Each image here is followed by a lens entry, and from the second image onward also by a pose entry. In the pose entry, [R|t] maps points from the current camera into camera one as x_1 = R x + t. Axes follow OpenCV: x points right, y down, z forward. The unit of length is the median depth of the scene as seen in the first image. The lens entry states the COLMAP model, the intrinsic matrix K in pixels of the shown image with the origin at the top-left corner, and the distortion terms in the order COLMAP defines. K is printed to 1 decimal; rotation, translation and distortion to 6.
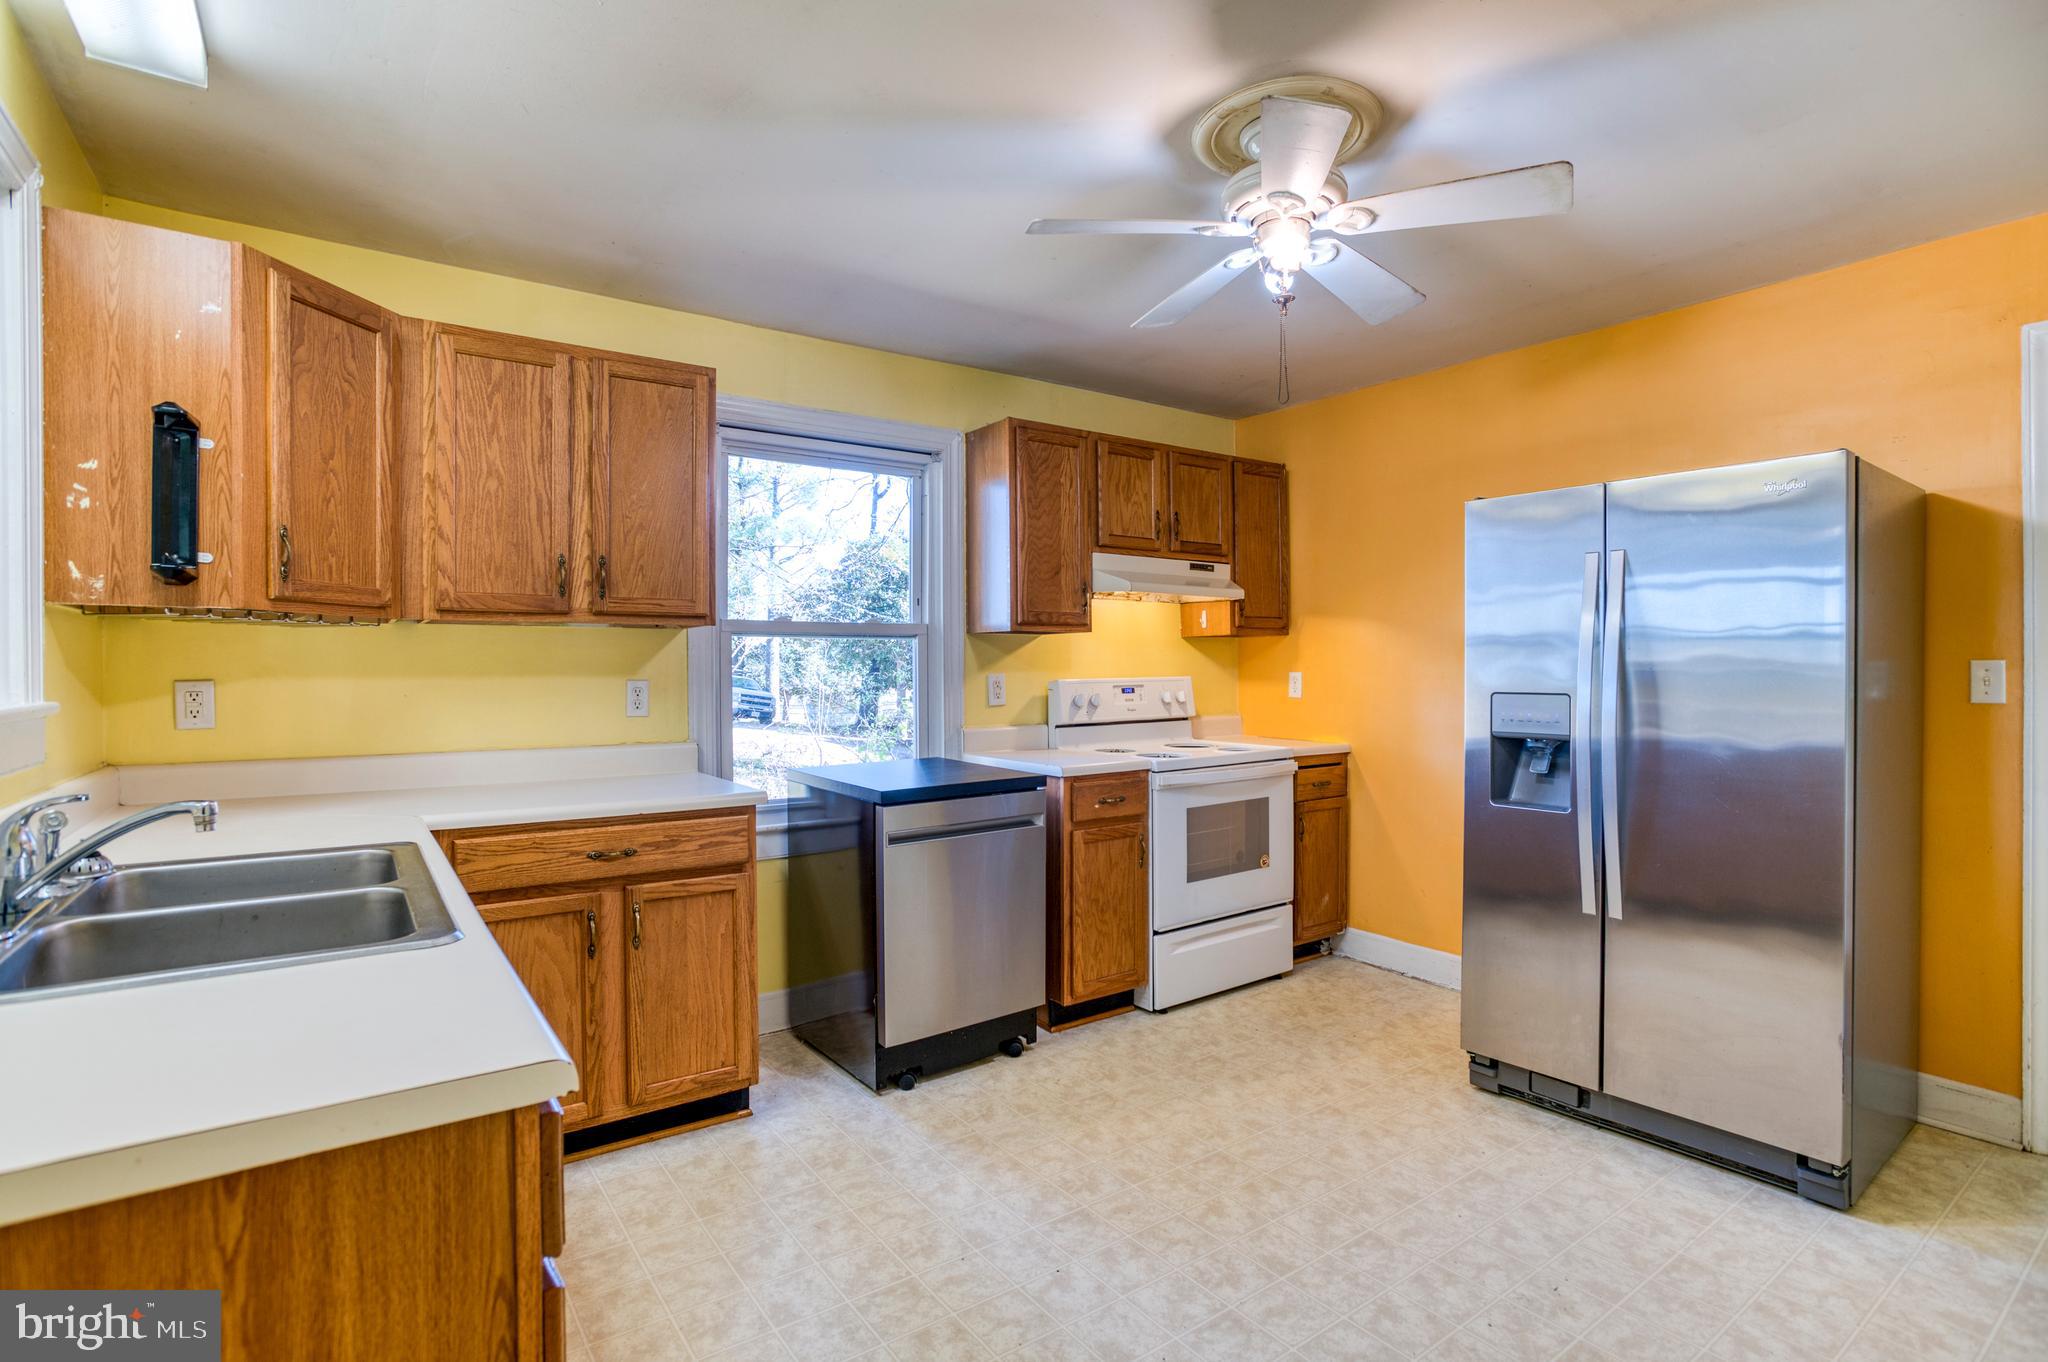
lens RADIAL K [[987.7, 0, 1030.7], [0, 987.7, 672.7], [0, 0, 1]] dist [-0.031319, 0.010793]
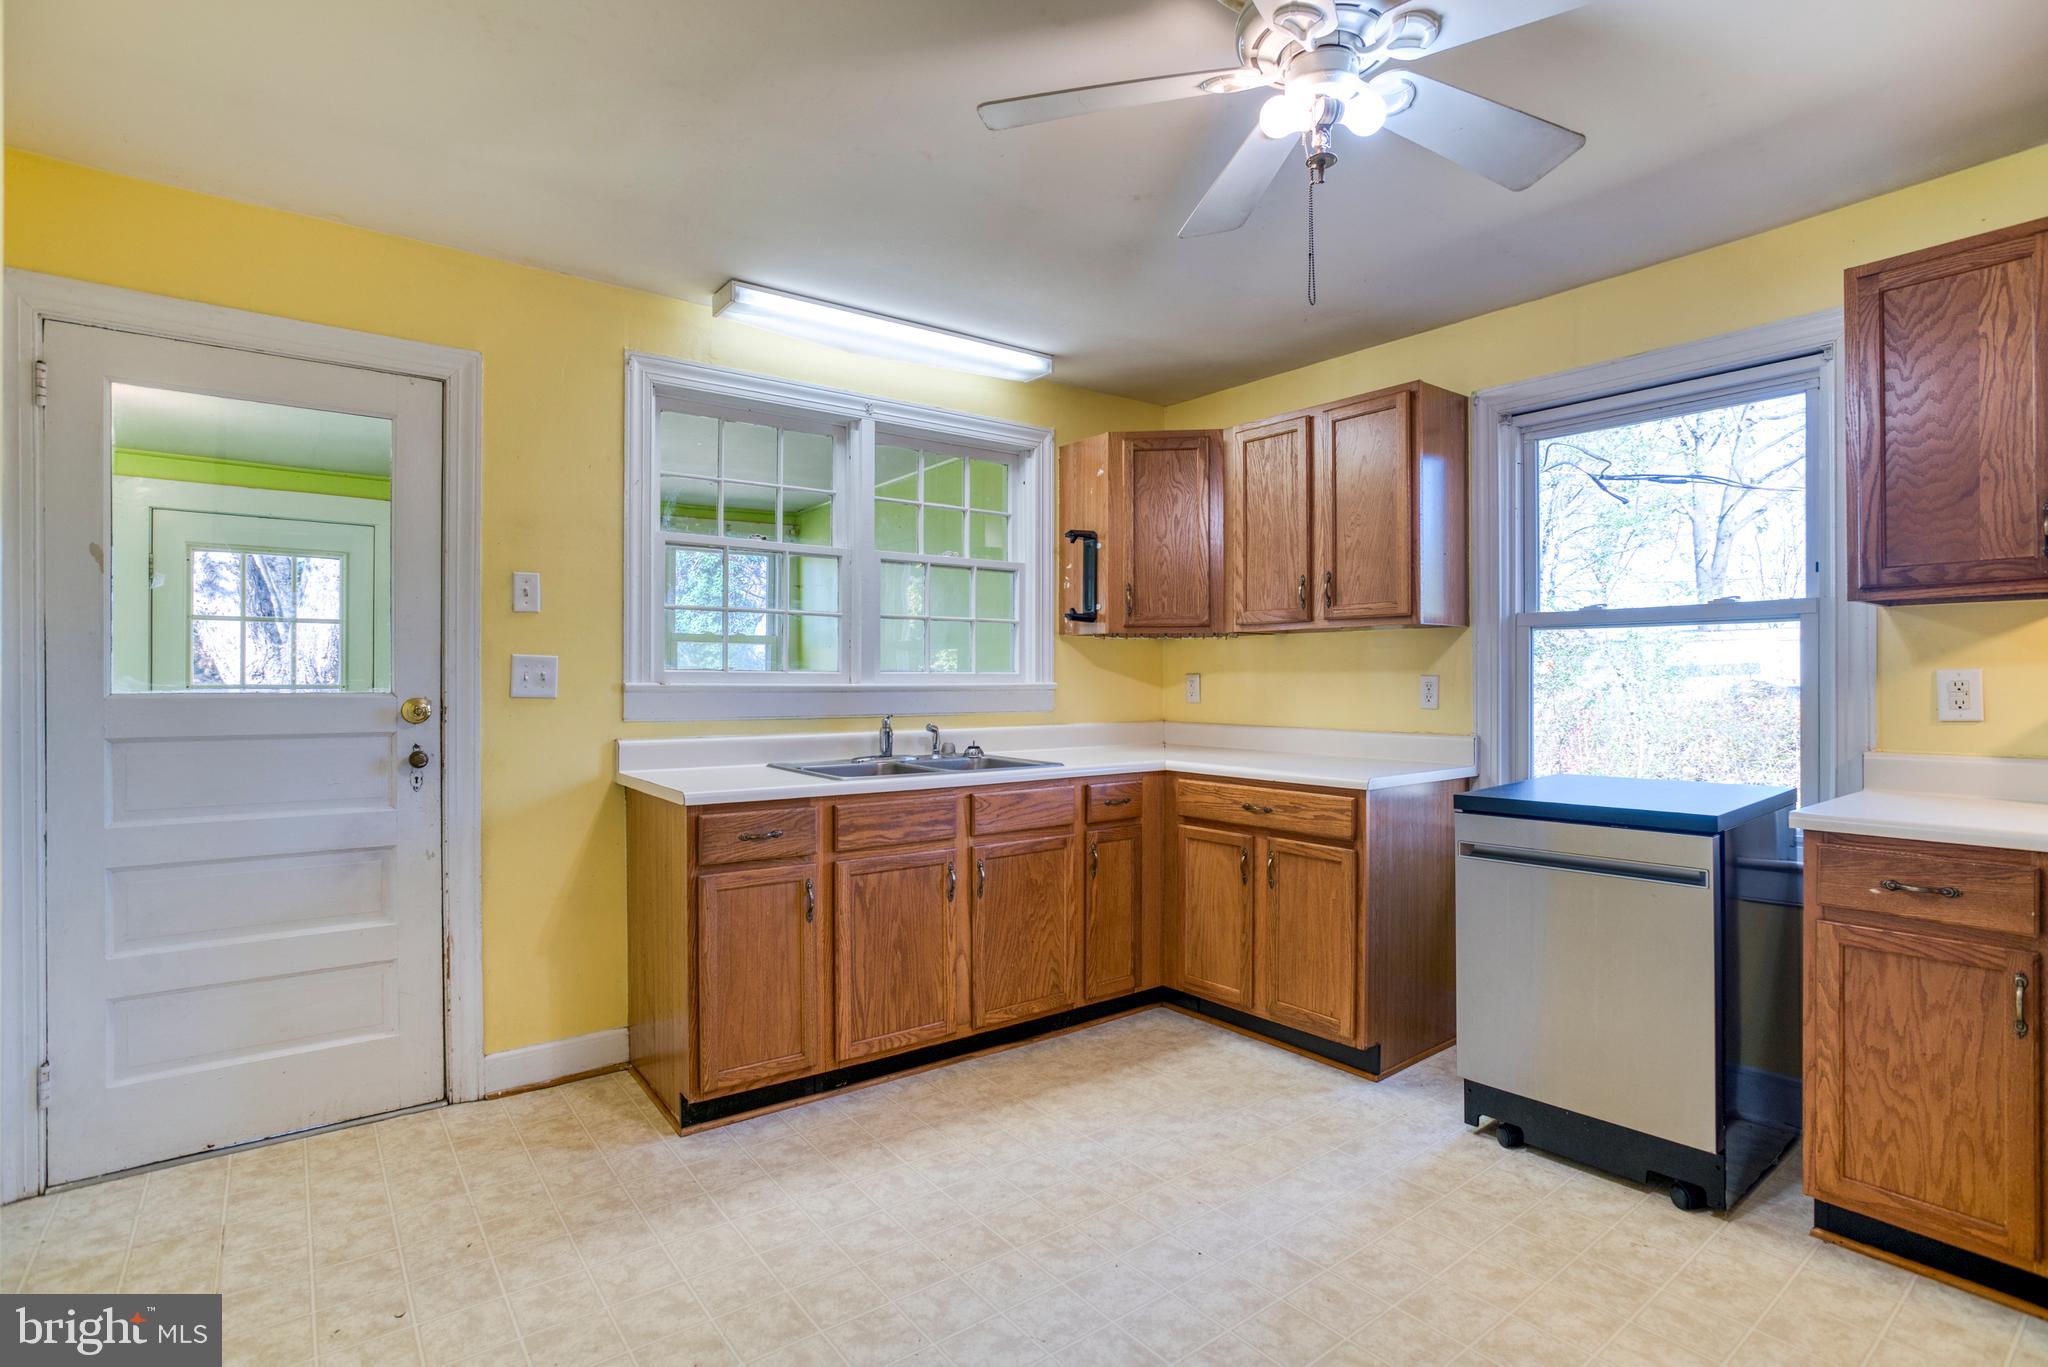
lens RADIAL K [[987.7, 0, 1028.6], [0, 987.7, 679.7], [0, 0, 1]] dist [-0.031319, 0.010793]
pose [[0.040129, 0.005436, -0.999180, 0.830178], [-0.003541, 0.999980, 0.005298, 0.009675], [0.999188, 0.003325, 0.040148, 0.628349]]
